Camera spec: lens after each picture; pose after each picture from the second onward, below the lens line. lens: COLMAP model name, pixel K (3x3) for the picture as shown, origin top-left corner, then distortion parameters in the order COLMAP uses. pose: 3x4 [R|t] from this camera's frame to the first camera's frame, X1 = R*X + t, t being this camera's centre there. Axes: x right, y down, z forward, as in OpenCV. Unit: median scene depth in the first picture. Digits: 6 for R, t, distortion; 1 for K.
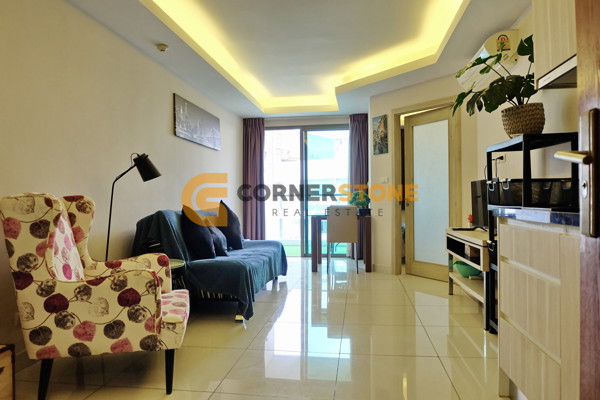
lens RADIAL K [[404.6, 0, 304.1], [0, 404.6, 197.8], [0, 0, 1]] dist [-0.060897, 0.052191]
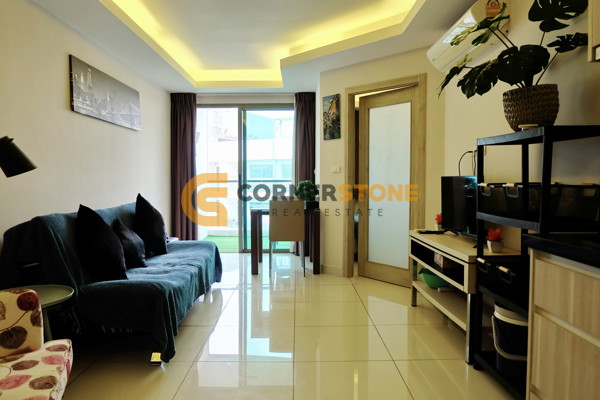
lens RADIAL K [[404.6, 0, 304.1], [0, 404.6, 197.8], [0, 0, 1]] dist [-0.060897, 0.052191]
pose [[0.988610, 0.001526, 0.150493, 0.000105], [-0.008873, 0.998800, 0.048166, -0.026373], [-0.150239, -0.048953, 0.987437, 0.153900]]
